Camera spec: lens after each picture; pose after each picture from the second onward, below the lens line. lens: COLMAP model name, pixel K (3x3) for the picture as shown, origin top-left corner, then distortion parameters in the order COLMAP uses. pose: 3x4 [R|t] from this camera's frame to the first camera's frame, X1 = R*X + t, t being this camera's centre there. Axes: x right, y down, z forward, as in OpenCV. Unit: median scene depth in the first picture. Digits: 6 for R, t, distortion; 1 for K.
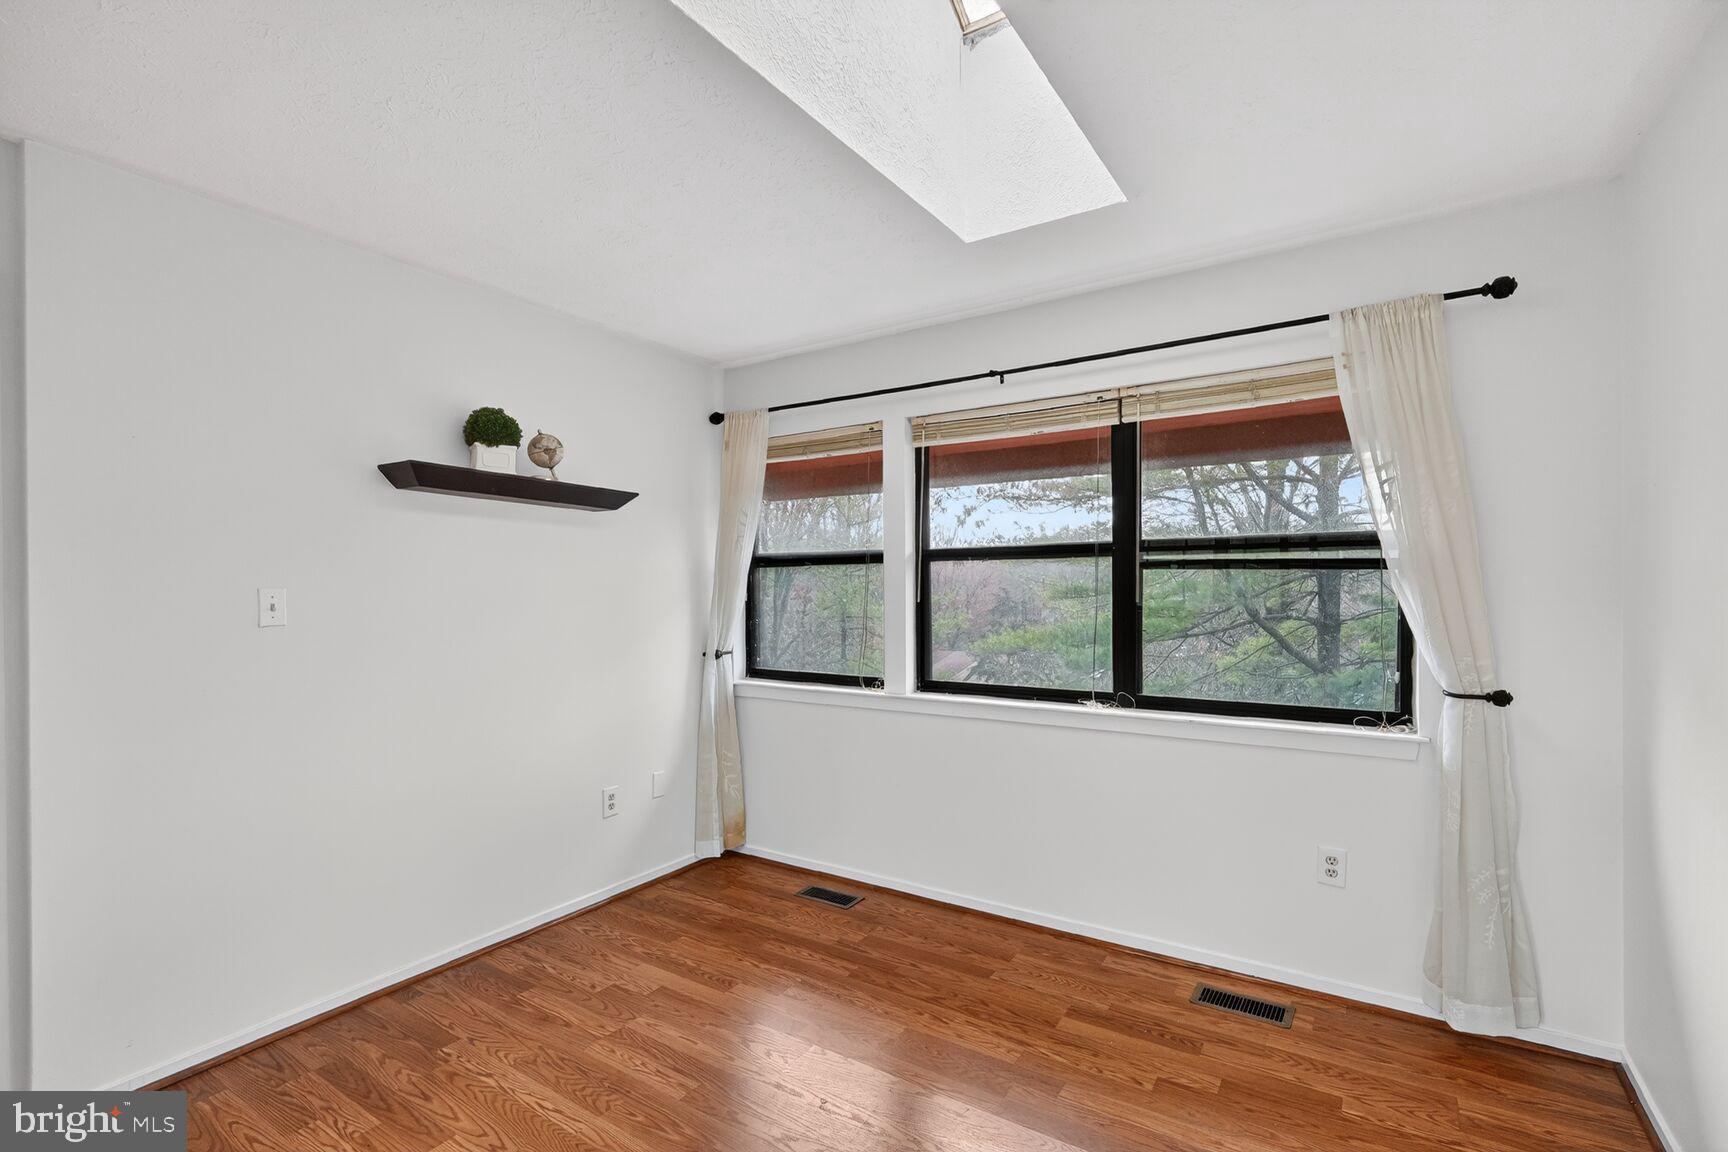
lens RADIAL K [[784.9, 0, 857.0], [0, 784.9, 582.8], [0, 0, 1]] dist [-0.001802, 0.000066]
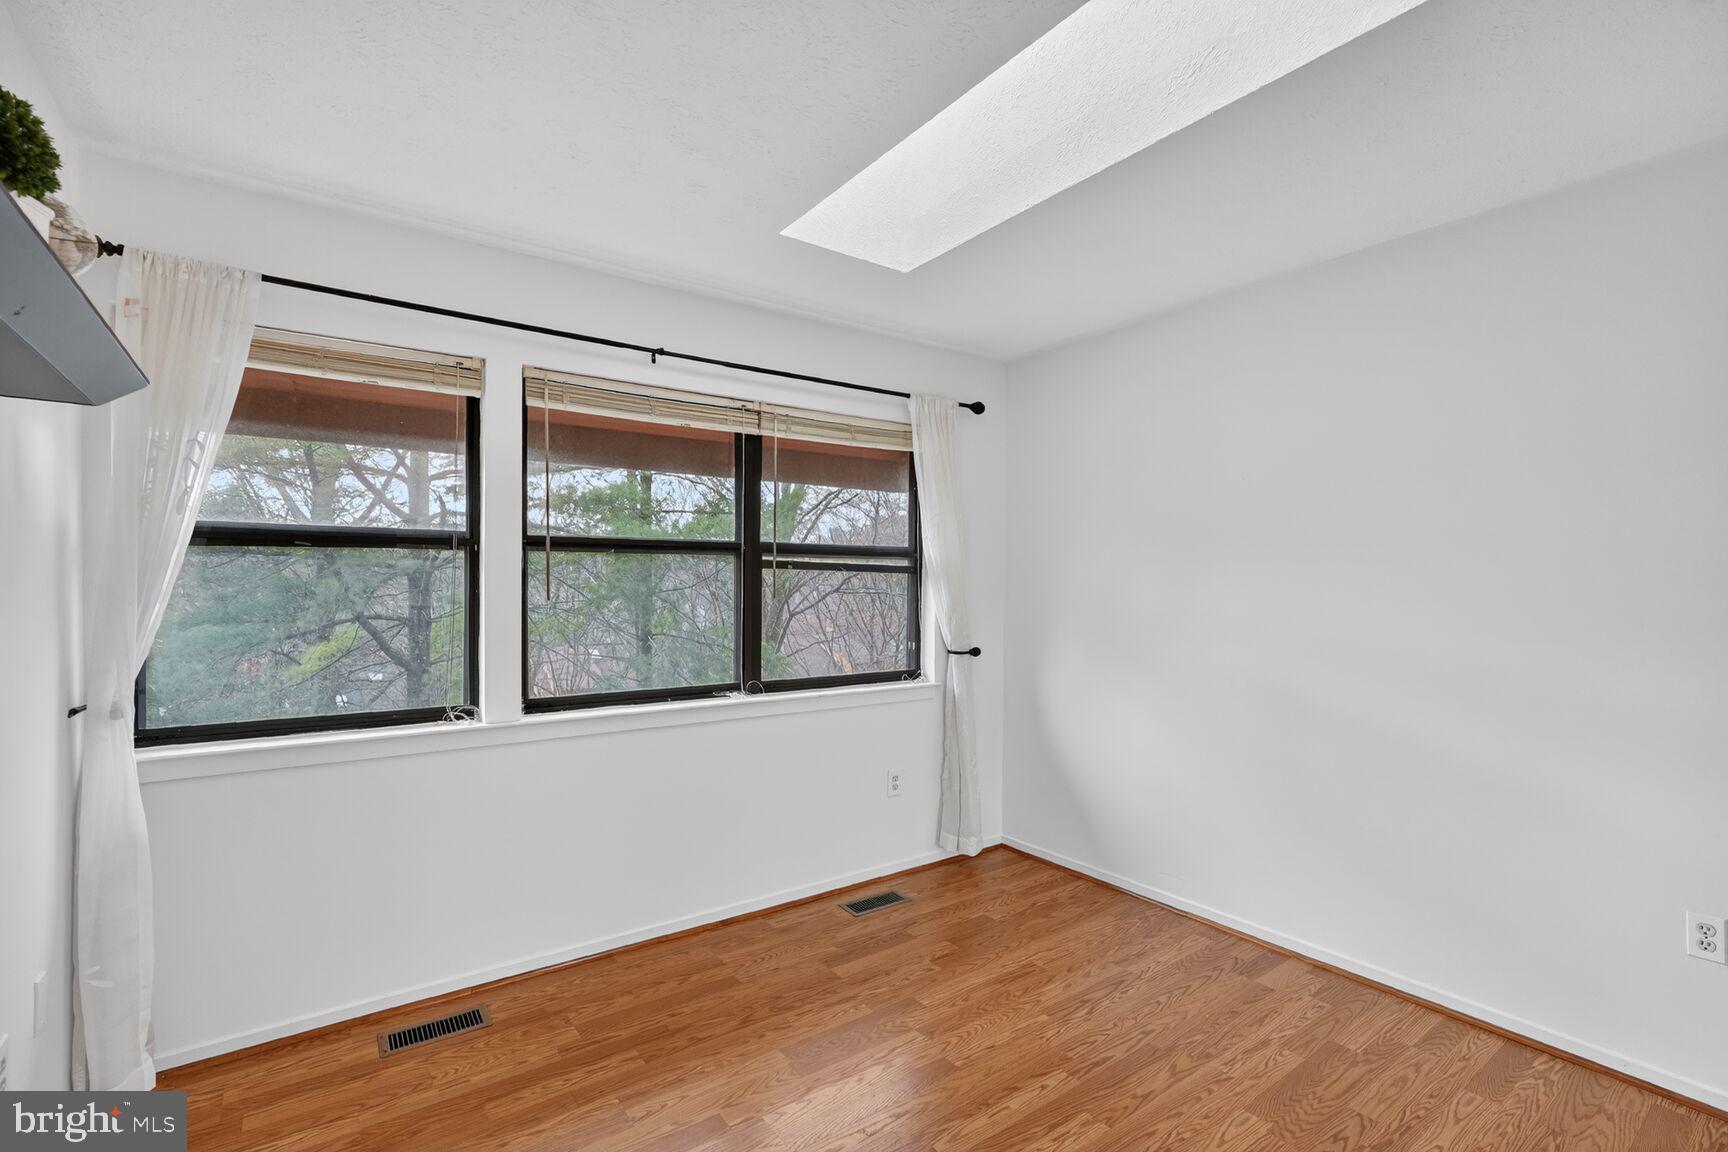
lens RADIAL K [[792.5, 0, 892.8], [0, 792.5, 586.7], [0, 0, 1]] dist [0.000278, 0.001103]
pose [[0.340736, 0.001100, 0.940159, -0.651403], [-0.011328, 0.999932, 0.002936, 0.003374], [-0.940091, -0.011651, 0.340725, 0.455549]]
